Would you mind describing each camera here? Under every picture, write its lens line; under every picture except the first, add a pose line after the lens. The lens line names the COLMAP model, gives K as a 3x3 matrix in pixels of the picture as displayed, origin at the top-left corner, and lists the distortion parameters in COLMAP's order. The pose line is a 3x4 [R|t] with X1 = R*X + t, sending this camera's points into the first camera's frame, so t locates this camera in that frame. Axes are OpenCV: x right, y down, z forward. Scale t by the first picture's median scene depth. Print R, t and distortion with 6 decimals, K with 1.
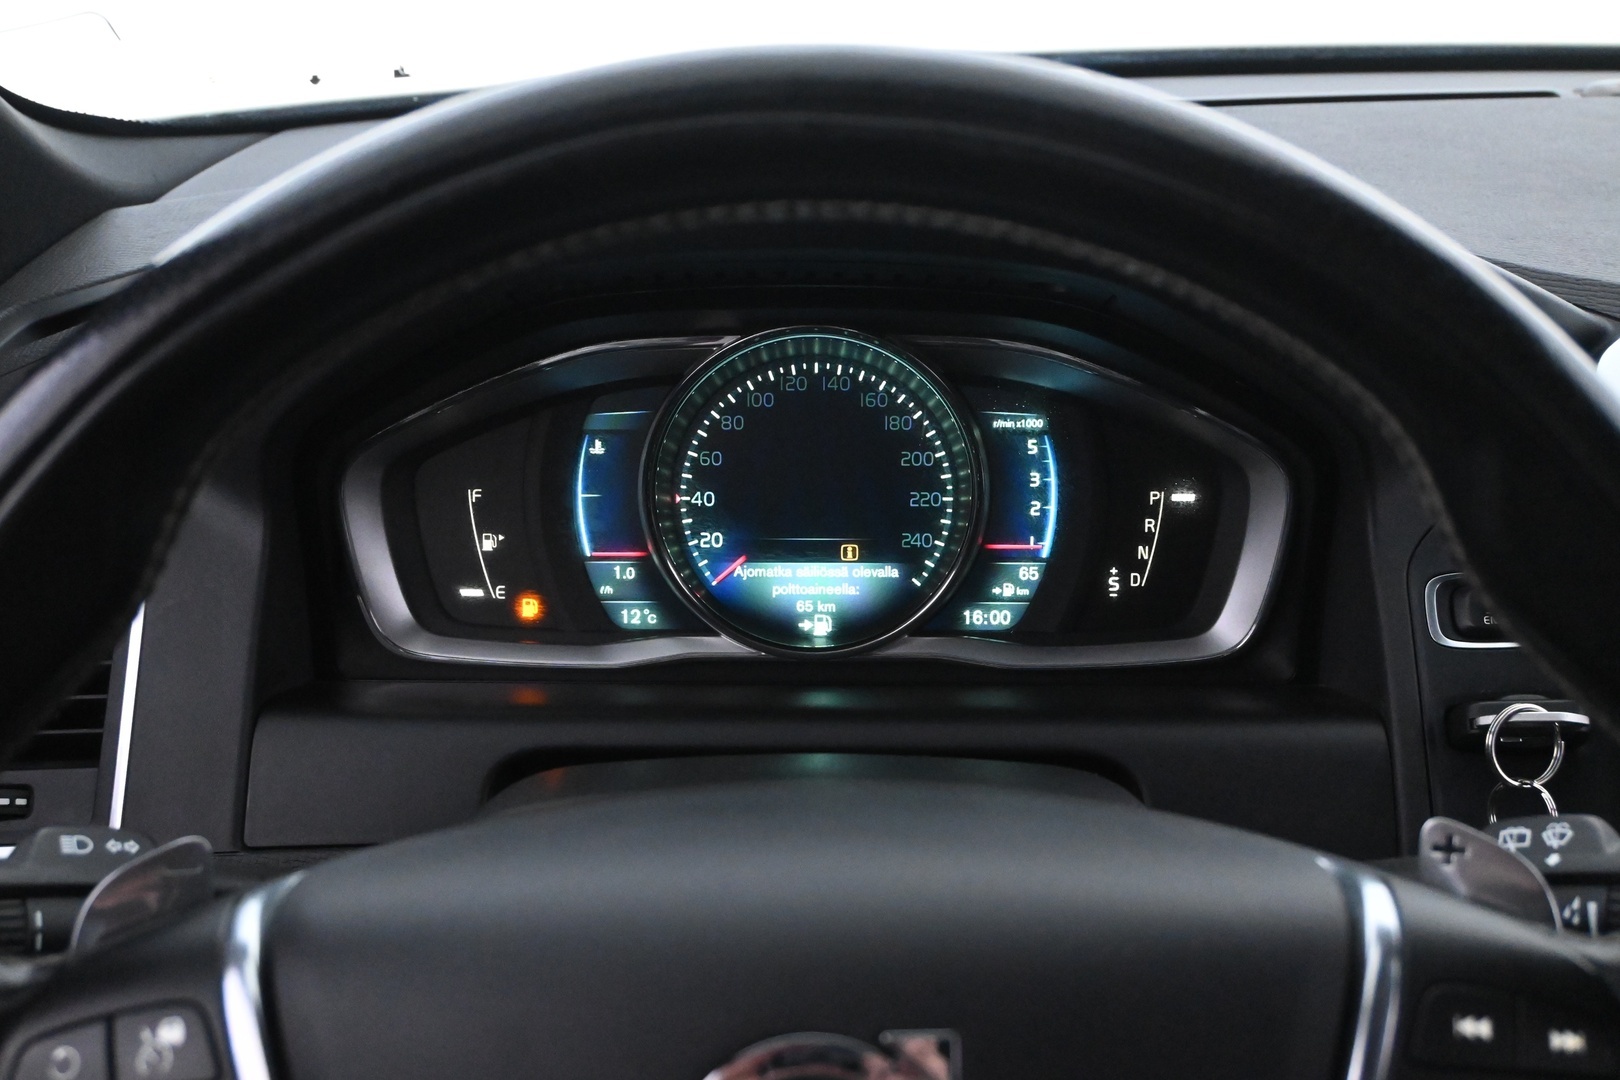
lens RADIAL K [[1754.0, 0, 810.0], [0, 1754.0, 540.0], [0, 0, 1]] dist [0.014023, 0.010177]
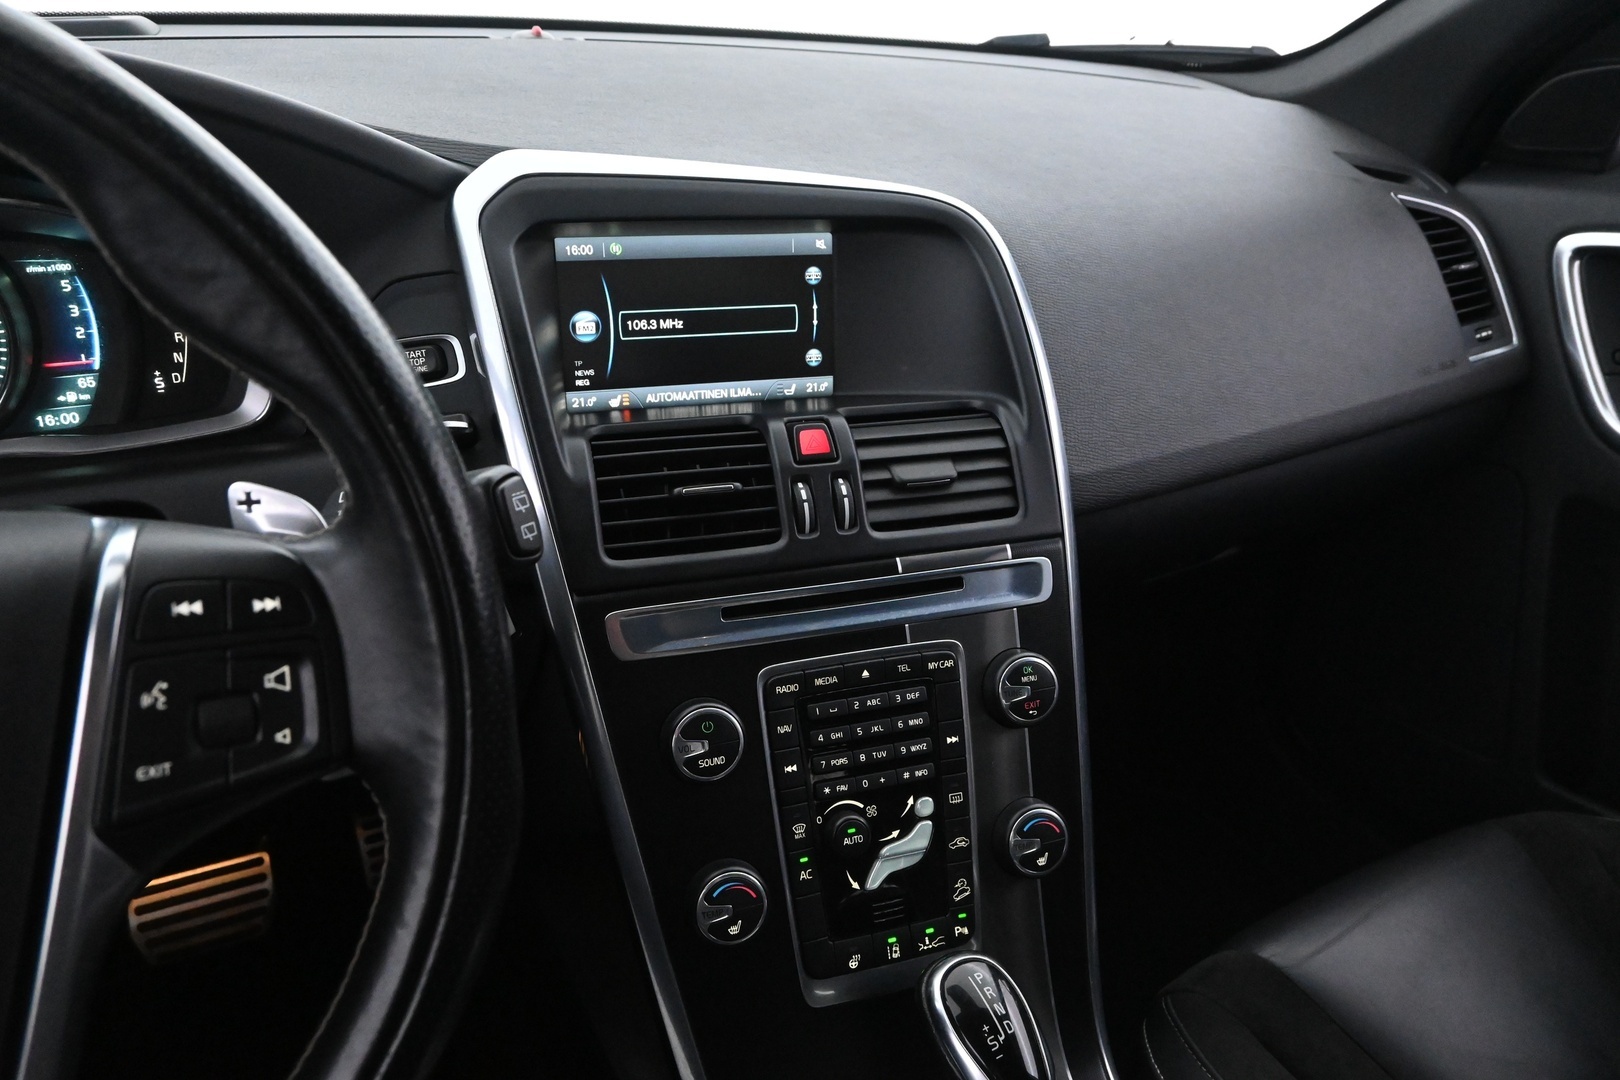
lens RADIAL K [[1104.1, 0, 810.0], [0, 1104.1, 540.0], [0, 0, 1]] dist [-0.004484, 0.003461]
pose [[0.877510, -0.177881, 0.445347, 0.213809], [0.119254, 0.980432, 0.156628, 0.071125], [-0.464494, -0.084334, 0.881552, -0.005879]]
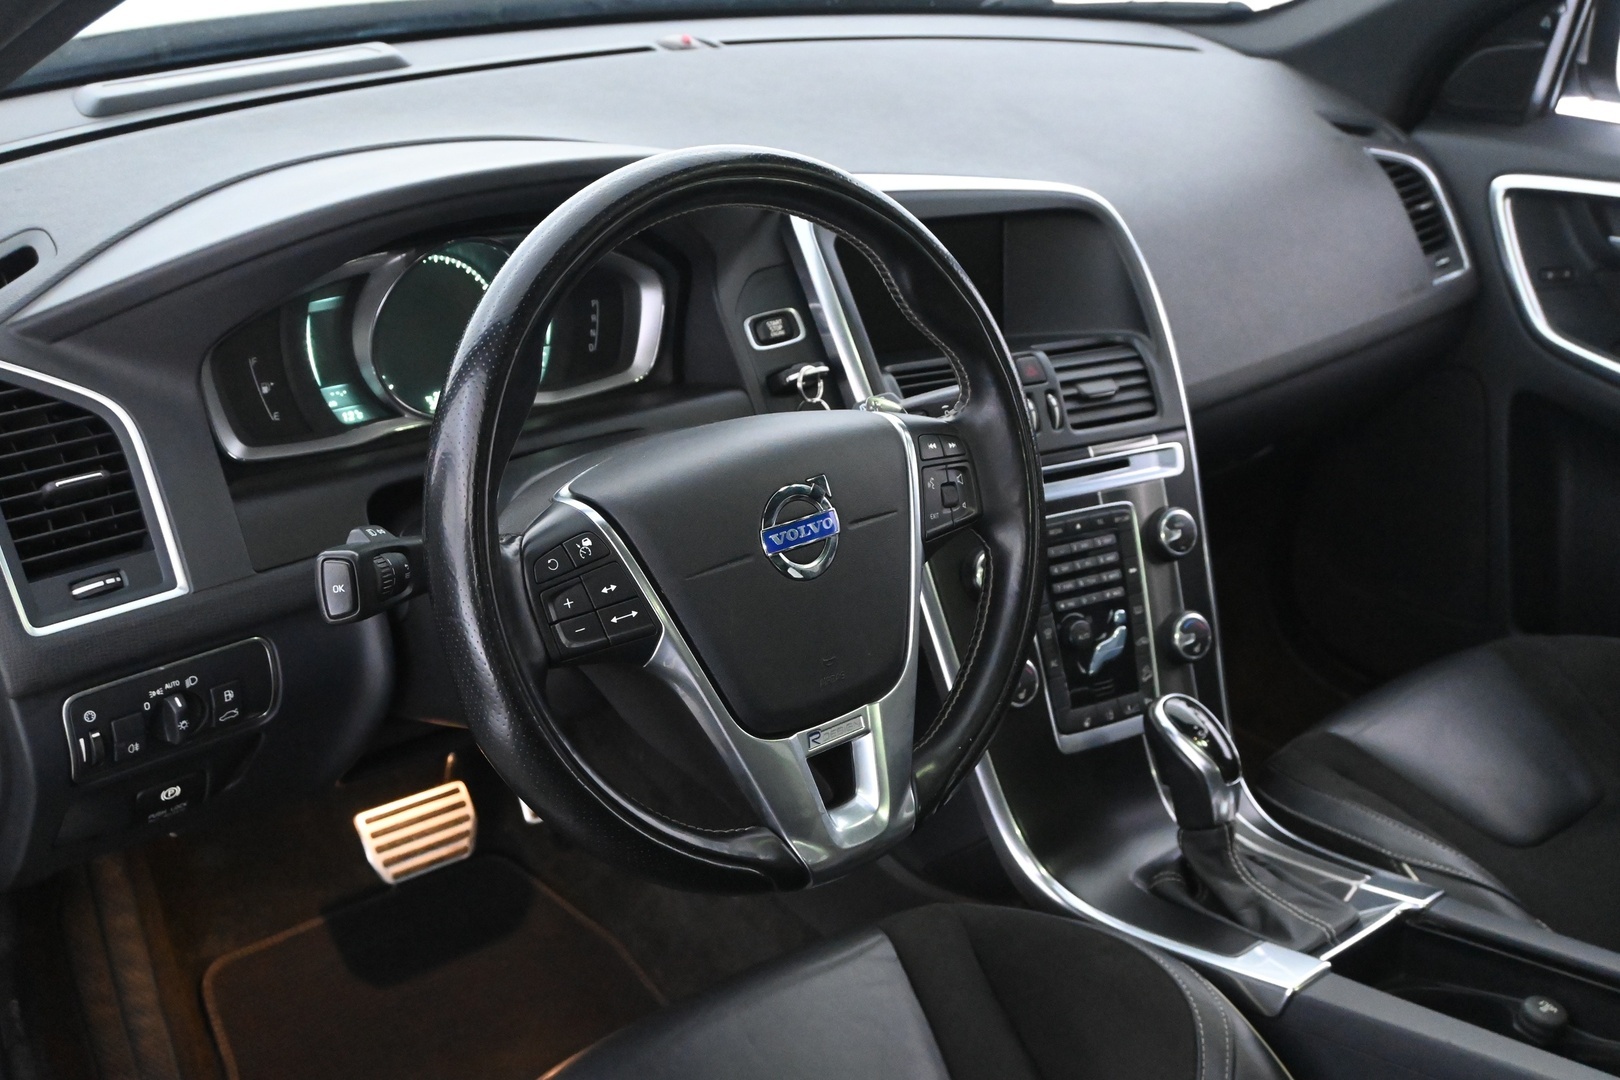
lens RADIAL K [[1754.0, 0, 810.0], [0, 1754.0, 540.0], [0, 0, 1]] dist [0.014023, 0.010177]
pose [[0.758118, -0.230215, 0.610130, -0.848205], [0.157768, 0.972569, 0.170936, -0.062595], [-0.632745, -0.033331, 0.773642, -0.635268]]
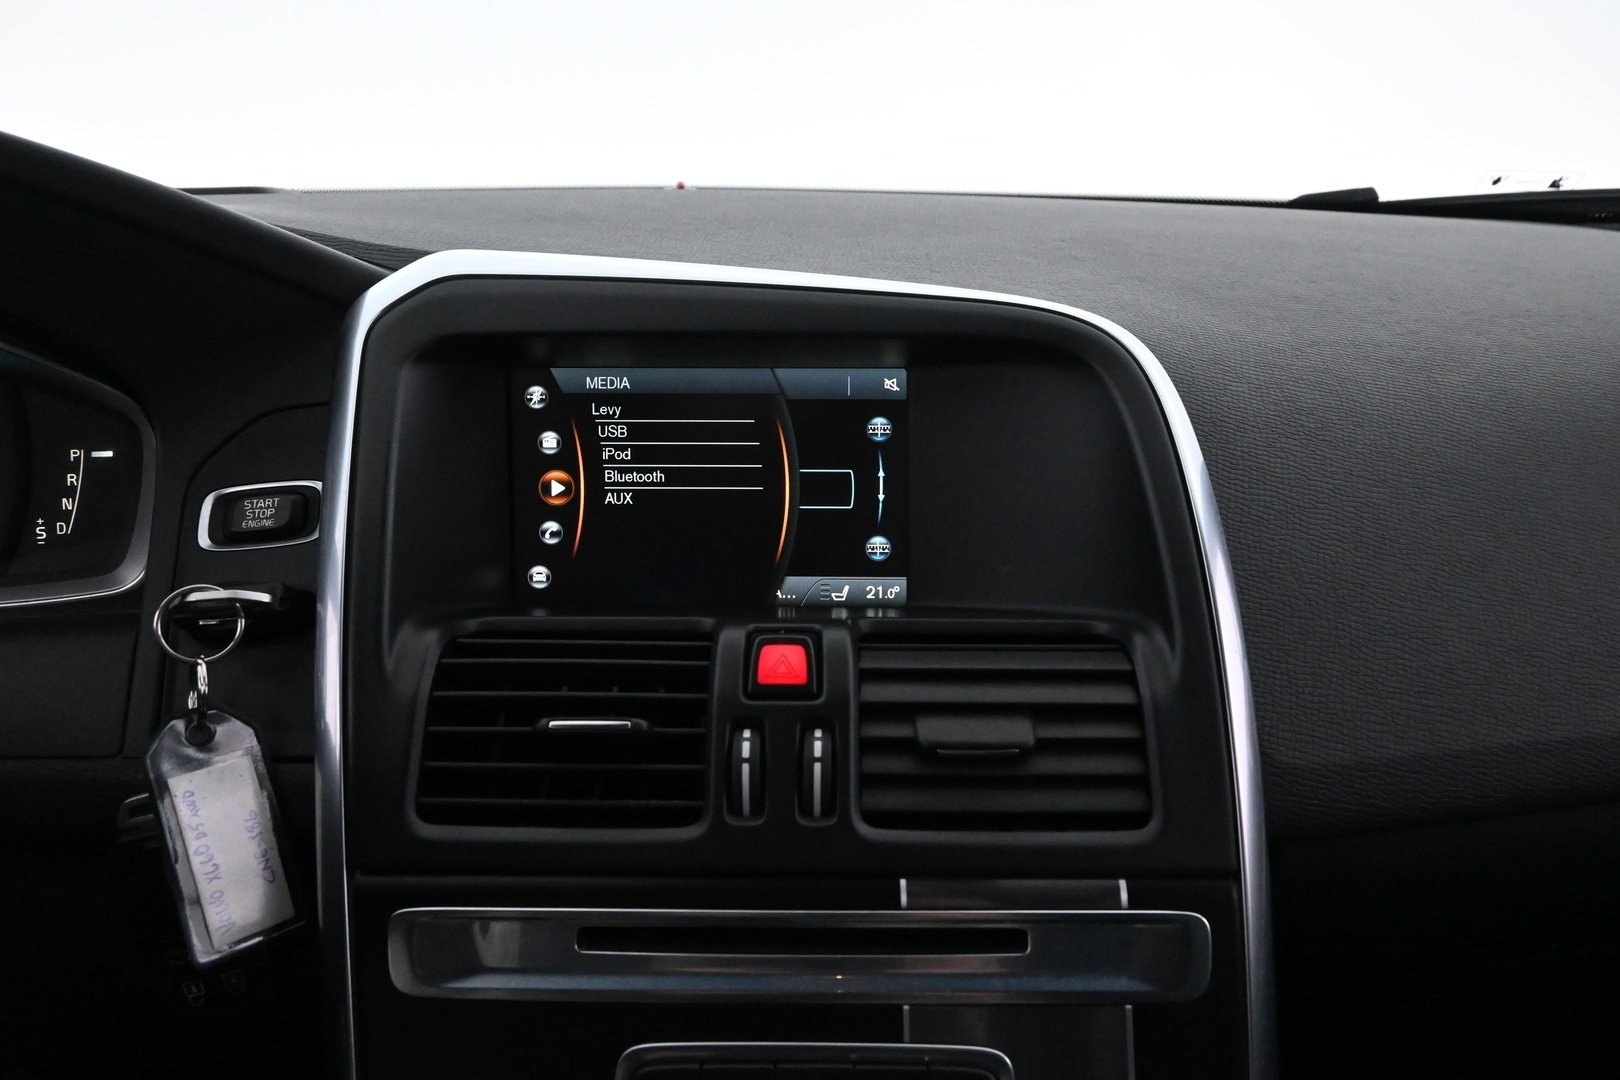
lens RADIAL K [[1104.1, 0, 810.0], [0, 1104.1, 540.0], [0, 0, 1]] dist [-0.004484, 0.003461]
pose [[0.988187, -0.040053, 0.147928, 0.556568], [0.054361, 0.994088, -0.093985, 0.123066], [-0.143289, 0.100916, 0.984522, 0.233391]]
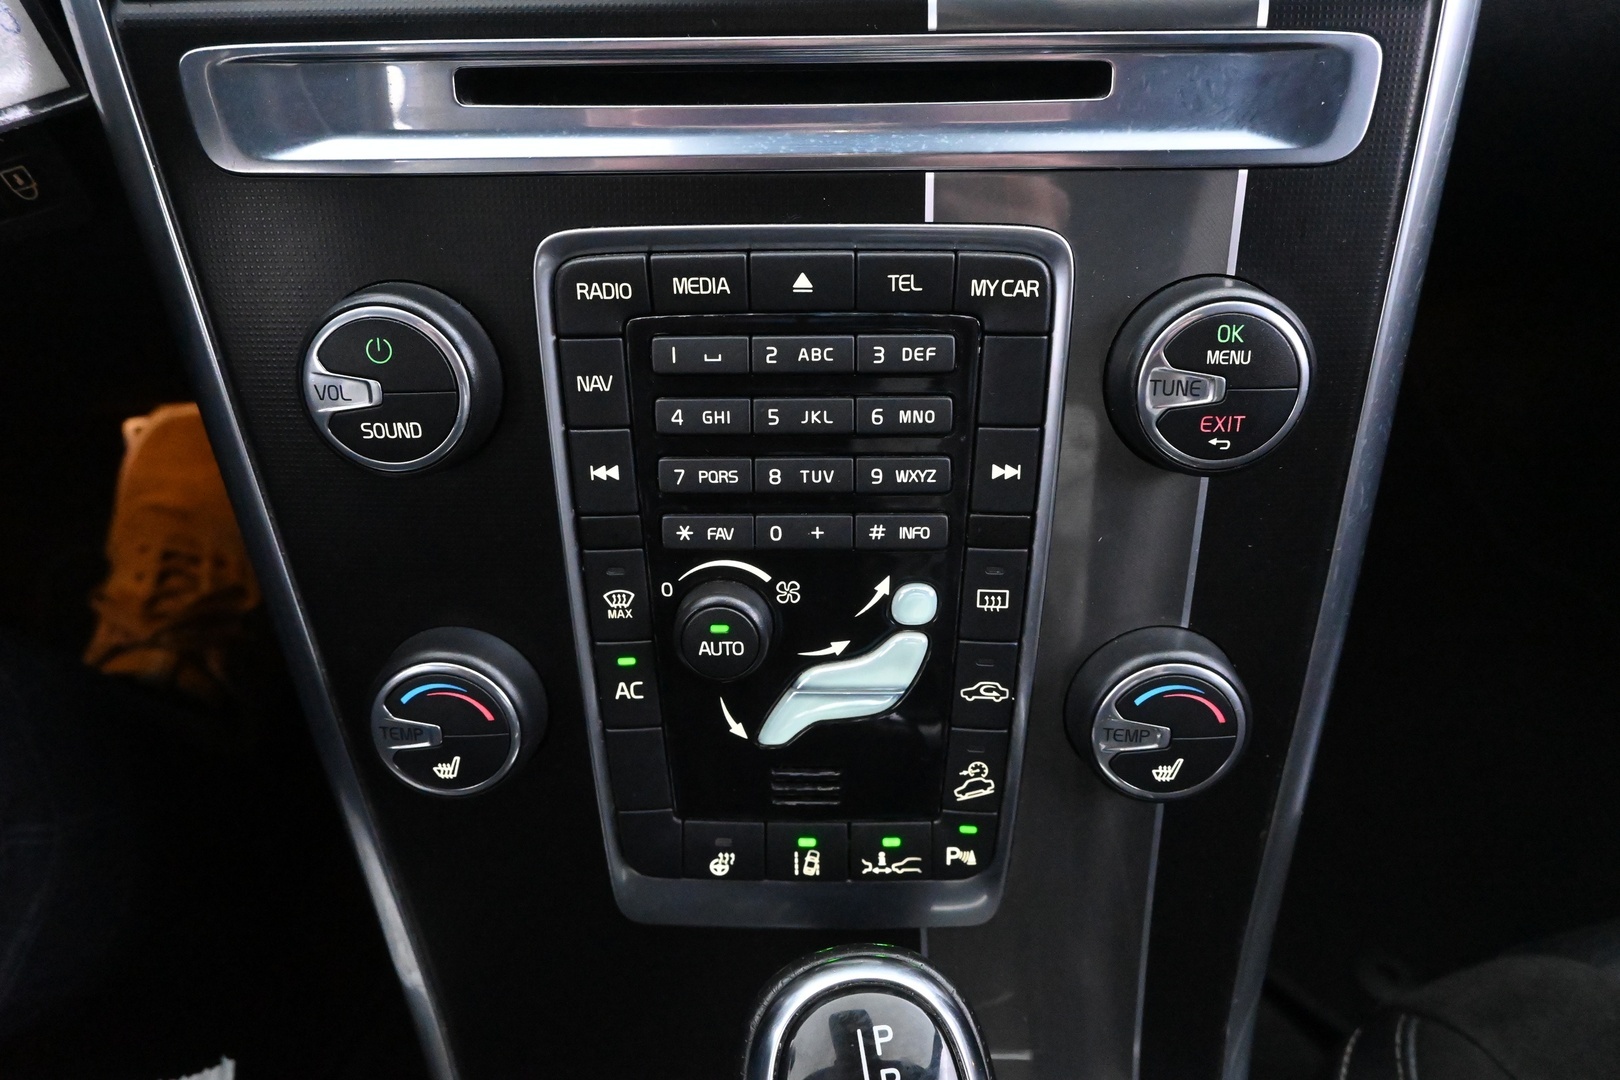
lens RADIAL K [[1104.1, 0, 810.0], [0, 1104.1, 540.0], [0, 0, 1]] dist [-0.004484, 0.003461]
pose [[0.988032, -0.121320, 0.095259, 0.578394], [0.067174, 0.894353, 0.442291, 0.232175], [-0.138854, -0.430598, 0.891799, 0.376063]]
